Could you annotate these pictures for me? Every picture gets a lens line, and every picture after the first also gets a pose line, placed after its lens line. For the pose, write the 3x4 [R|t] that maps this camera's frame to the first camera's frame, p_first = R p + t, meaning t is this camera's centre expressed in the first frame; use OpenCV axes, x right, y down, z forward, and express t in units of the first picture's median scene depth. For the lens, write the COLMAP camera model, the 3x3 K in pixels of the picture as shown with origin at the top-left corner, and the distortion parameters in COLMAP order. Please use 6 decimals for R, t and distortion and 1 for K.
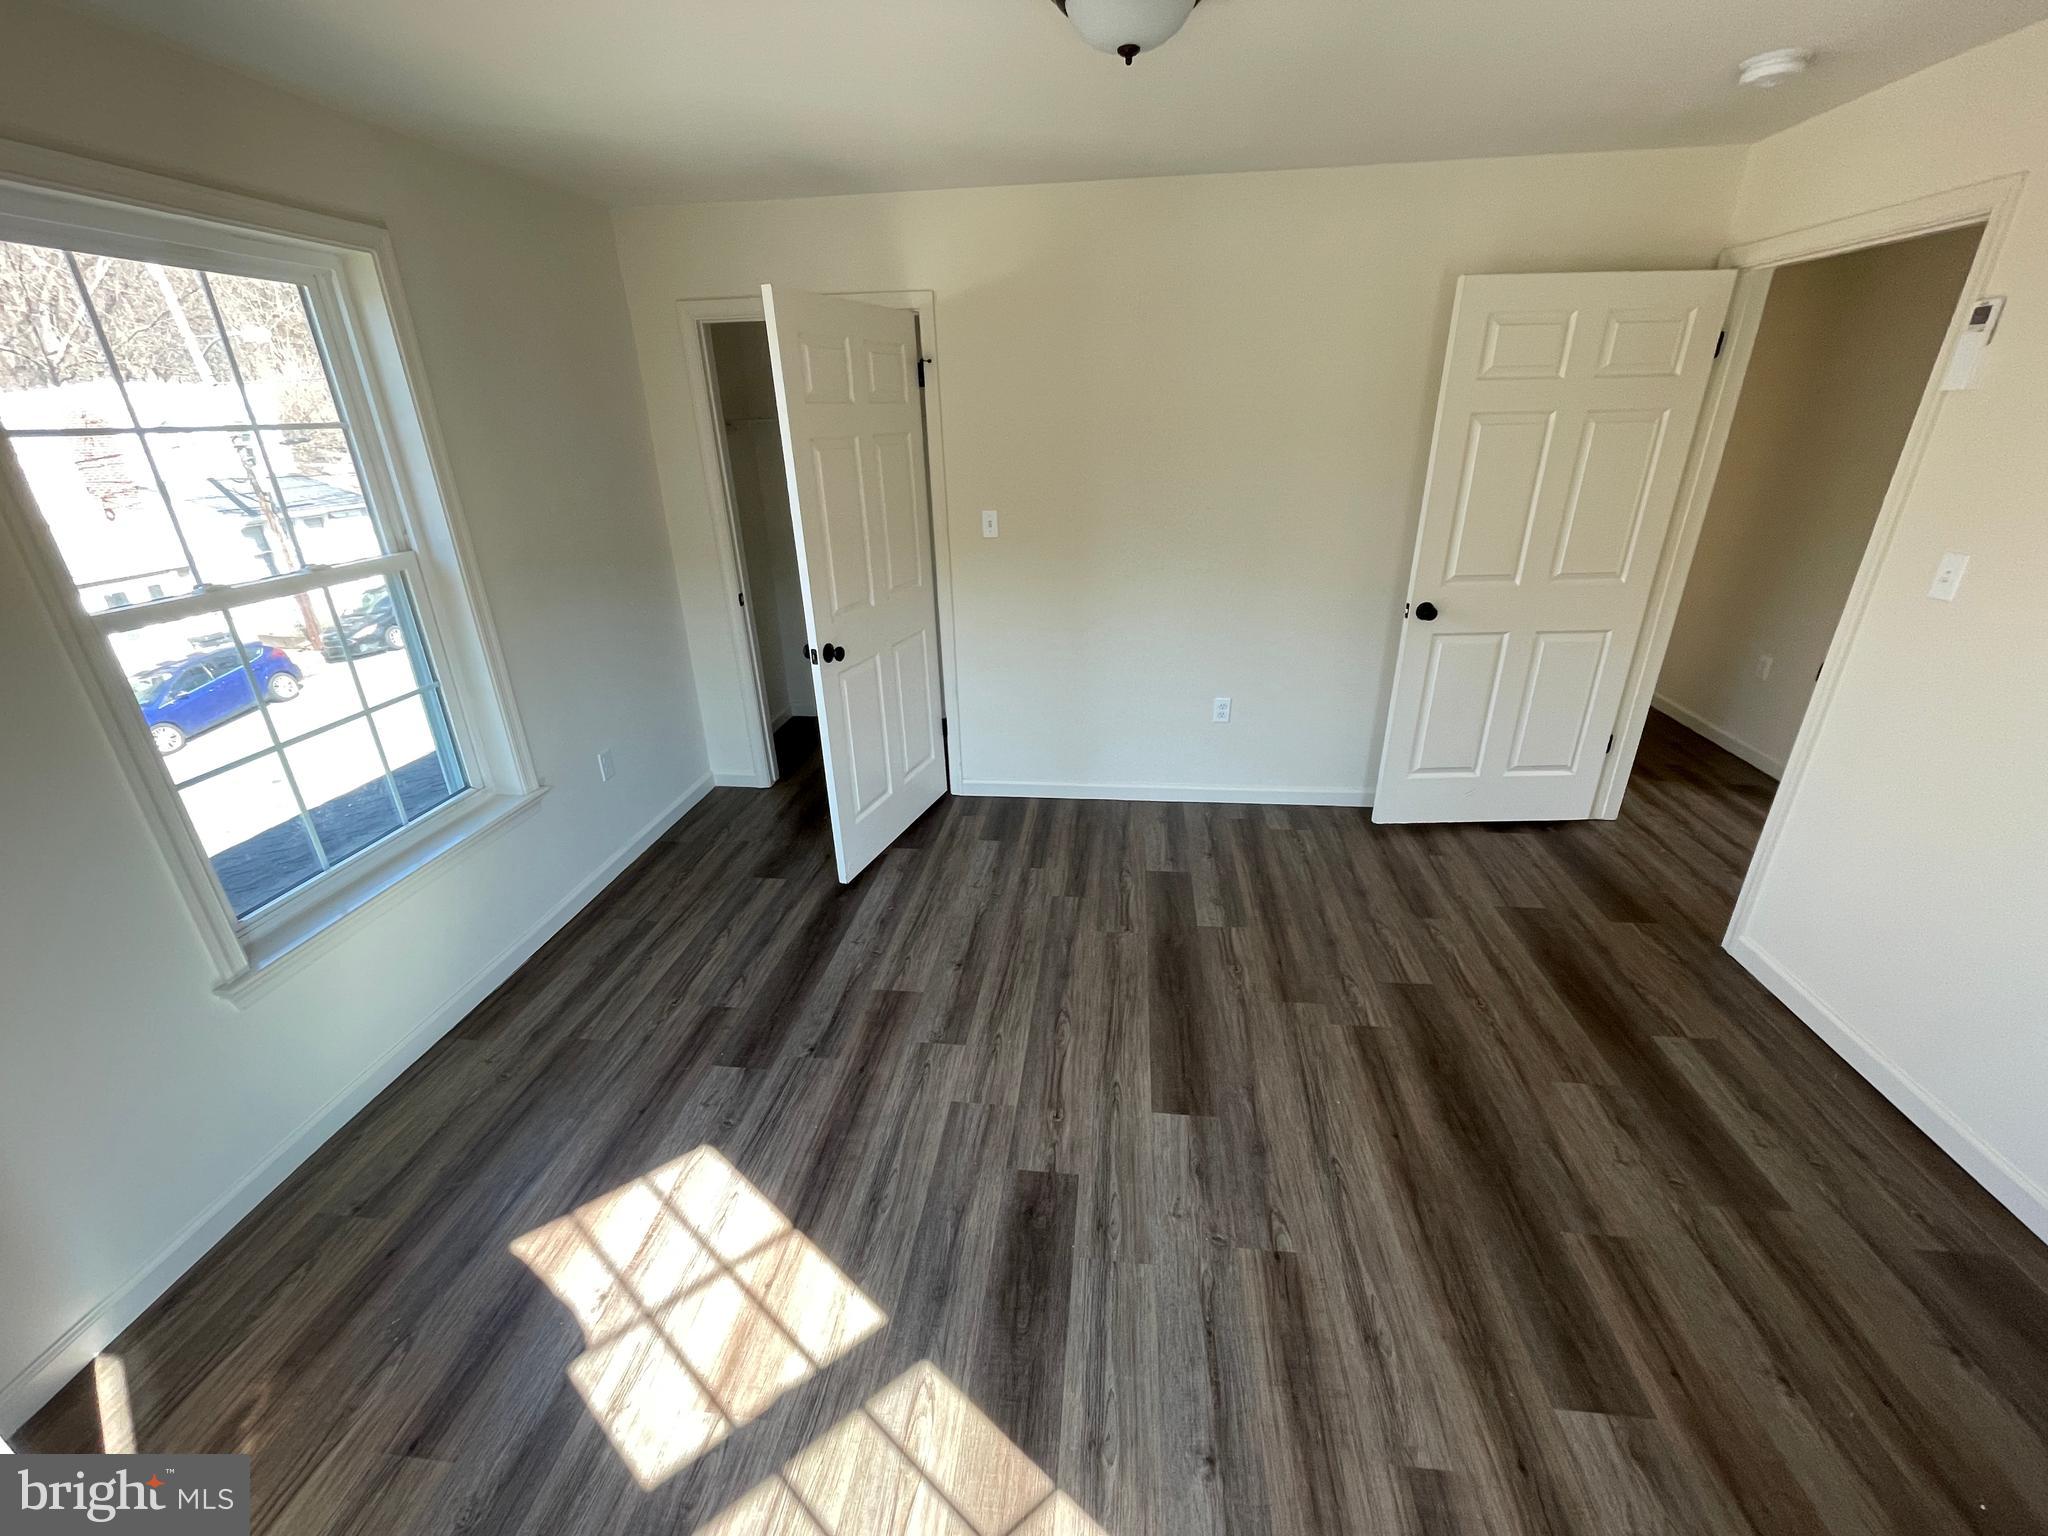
lens RADIAL K [[836.5, 0, 1022.8], [0, 836.5, 765.7], [0, 0, 1]] dist [-0.000050, -0.000502]
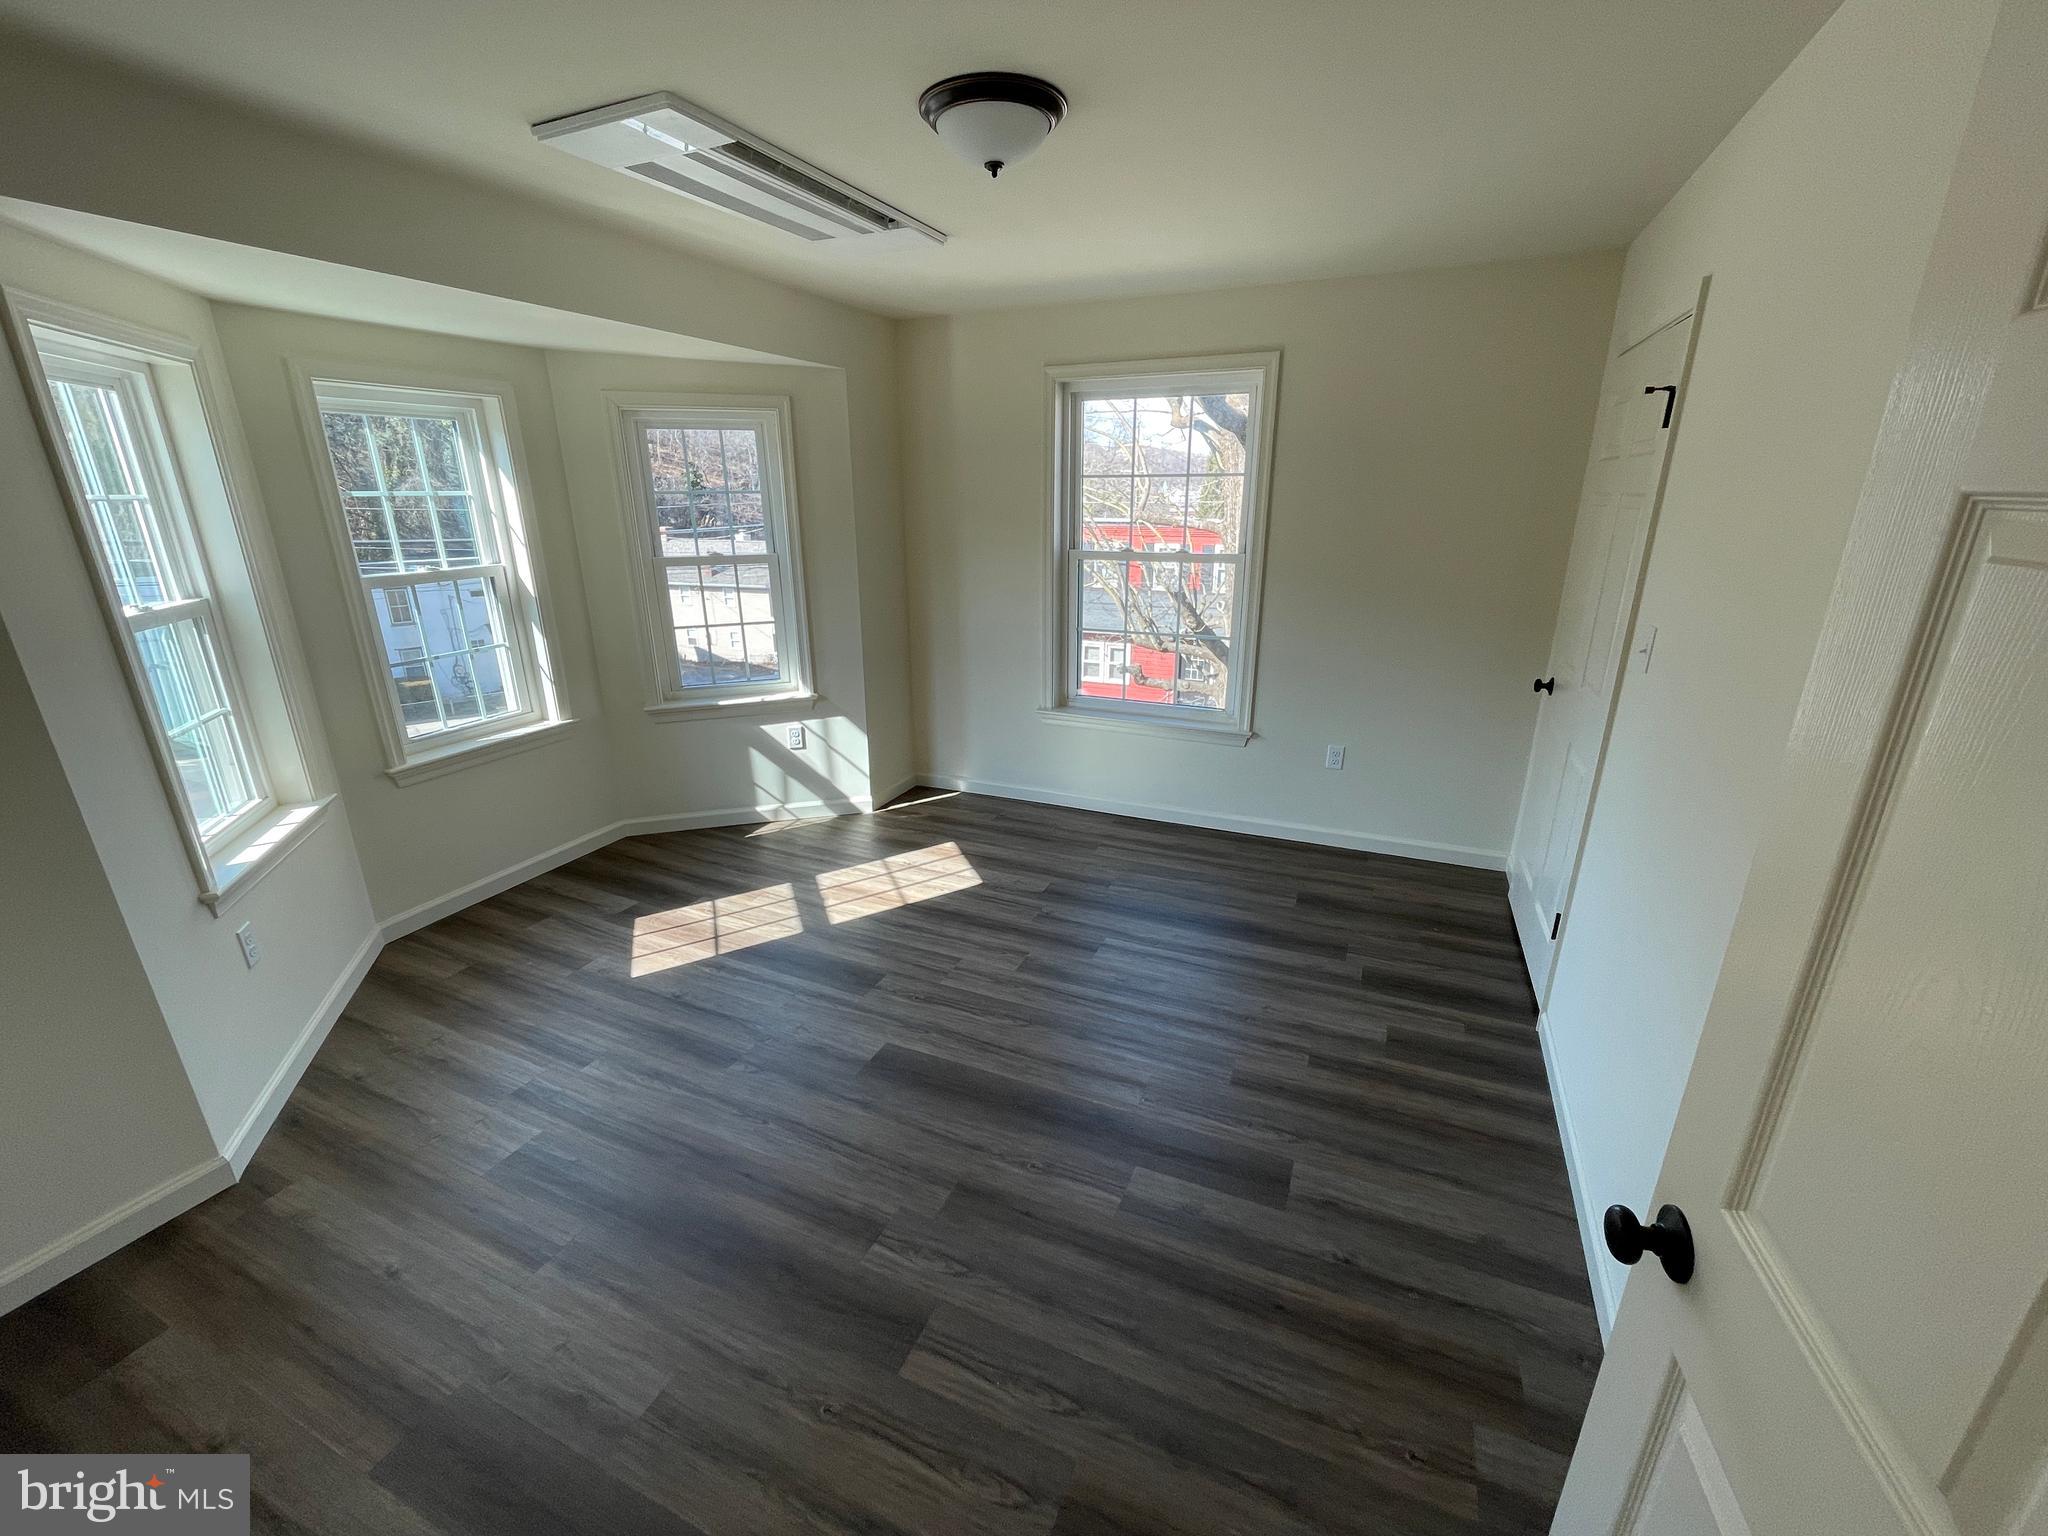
lens RADIAL K [[836.5, 0, 1022.8], [0, 836.5, 765.7], [0, 0, 1]] dist [-0.000050, -0.000502]
pose [[-0.295280, 0.326097, -0.898037, 1.029097], [-0.362036, 0.831661, 0.421035, -0.485290], [0.884160, 0.449445, -0.127514, 1.127562]]
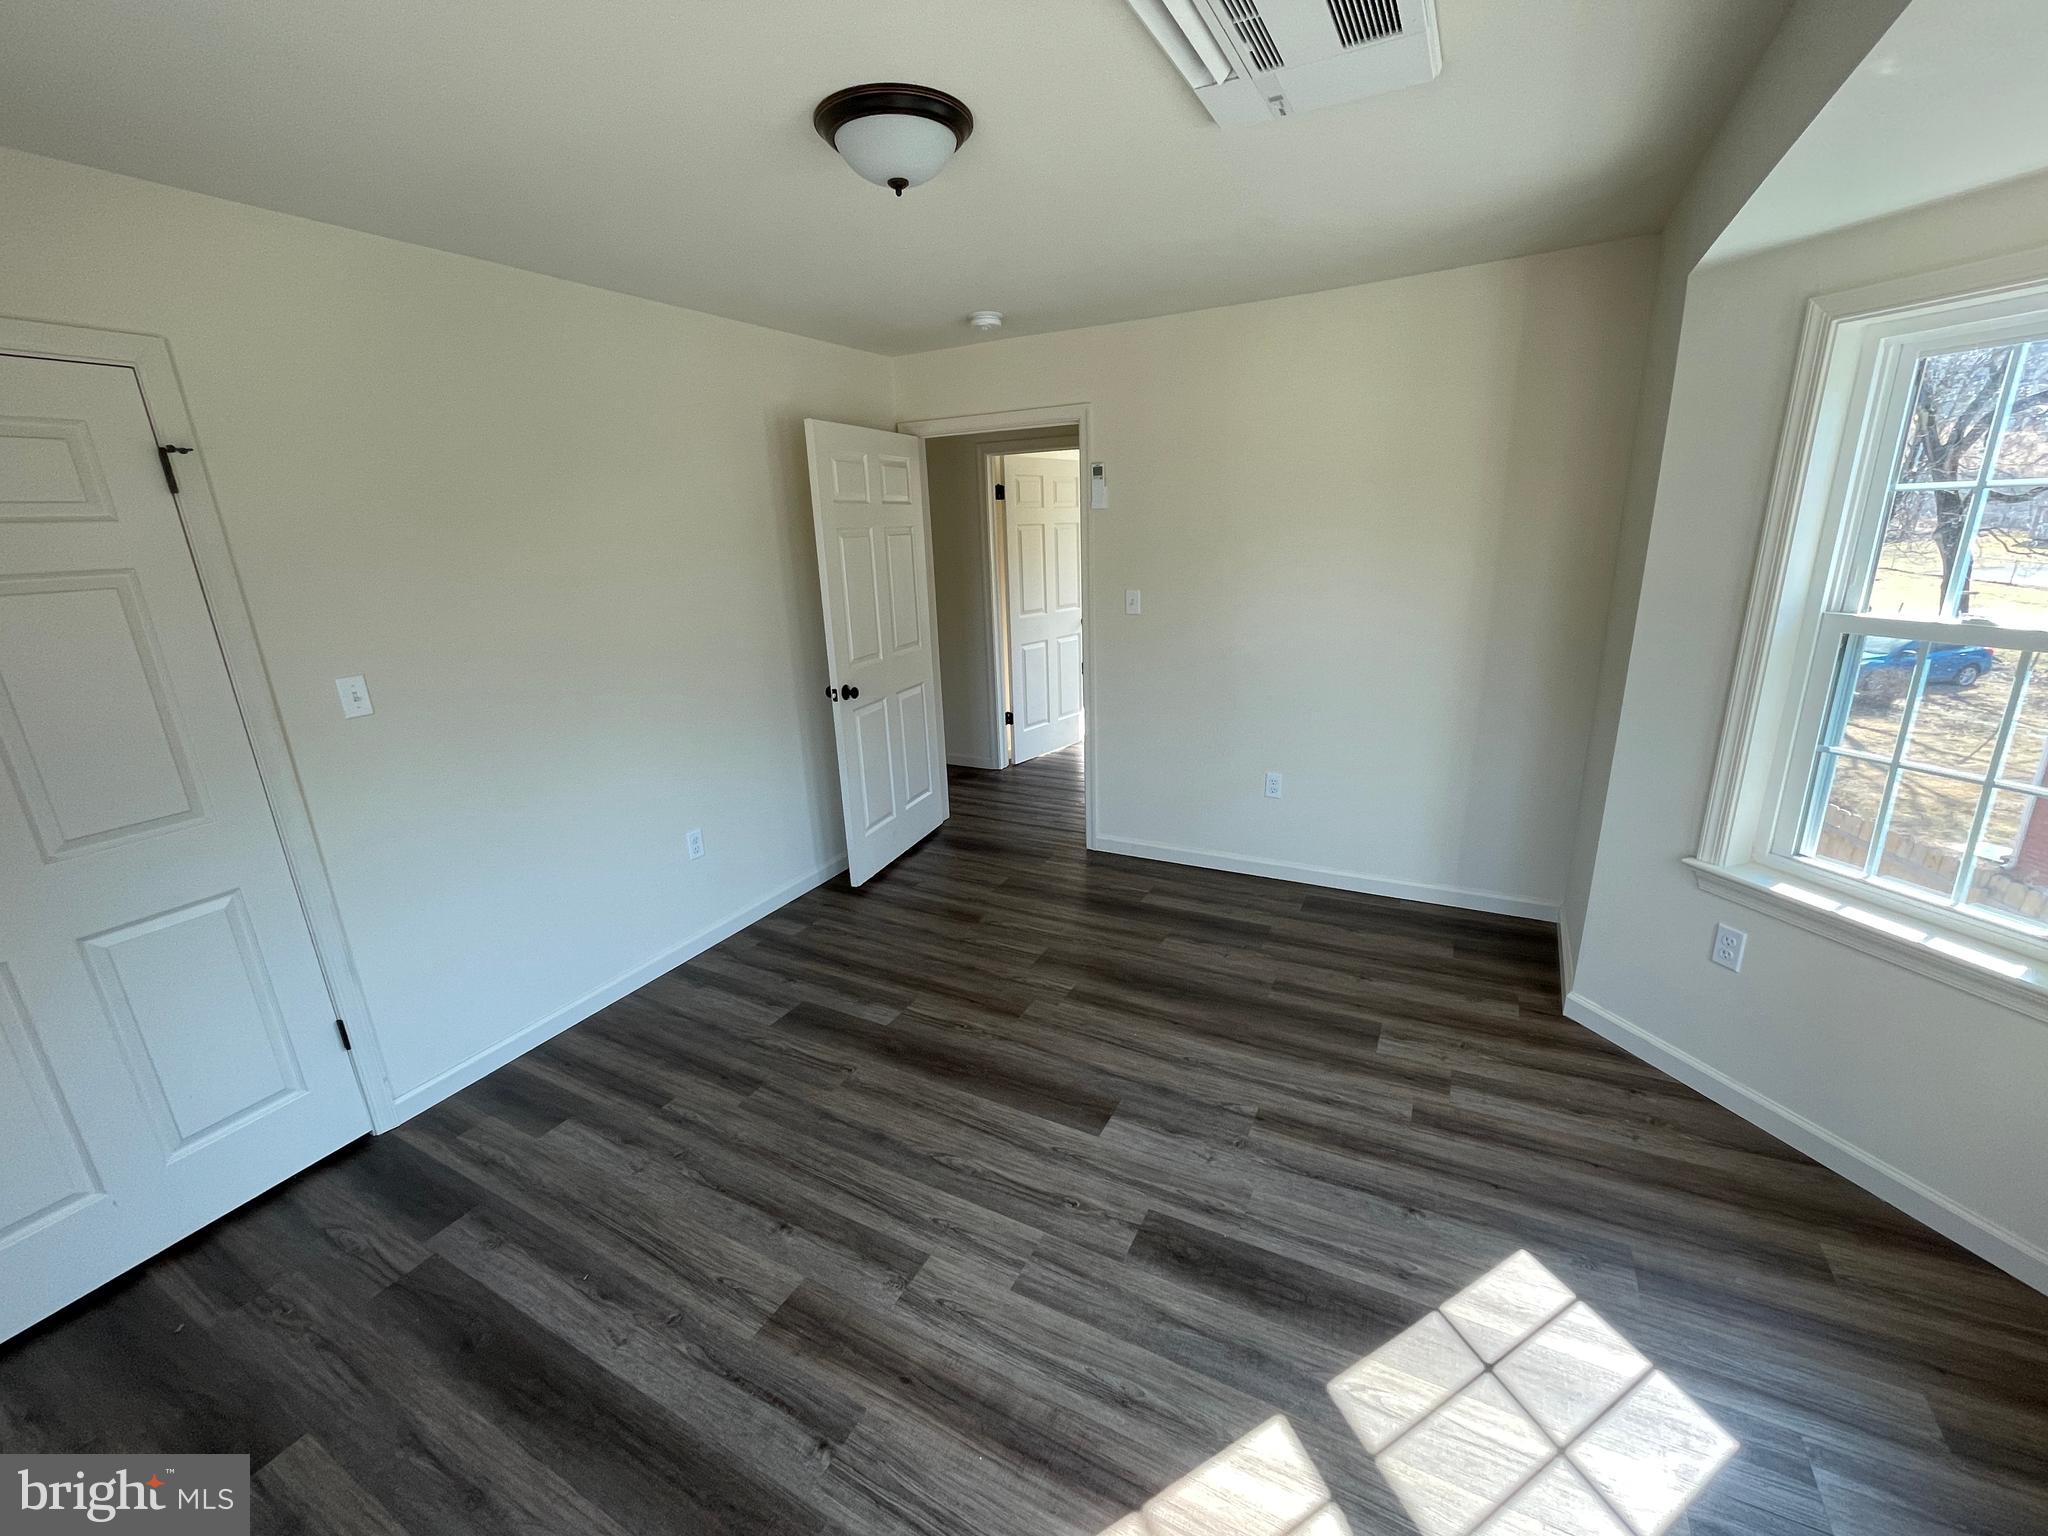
lens RADIAL K [[837.7, 0, 1021.8], [0, 837.7, 765.1], [0, 0, 1]] dist [-0.001225, -0.000507]
pose [[0.363834, -0.252562, 0.896570, -0.703150], [0.393984, 0.913924, 0.097570, -0.156566], [-0.844039, 0.317735, 0.432022, 0.464345]]
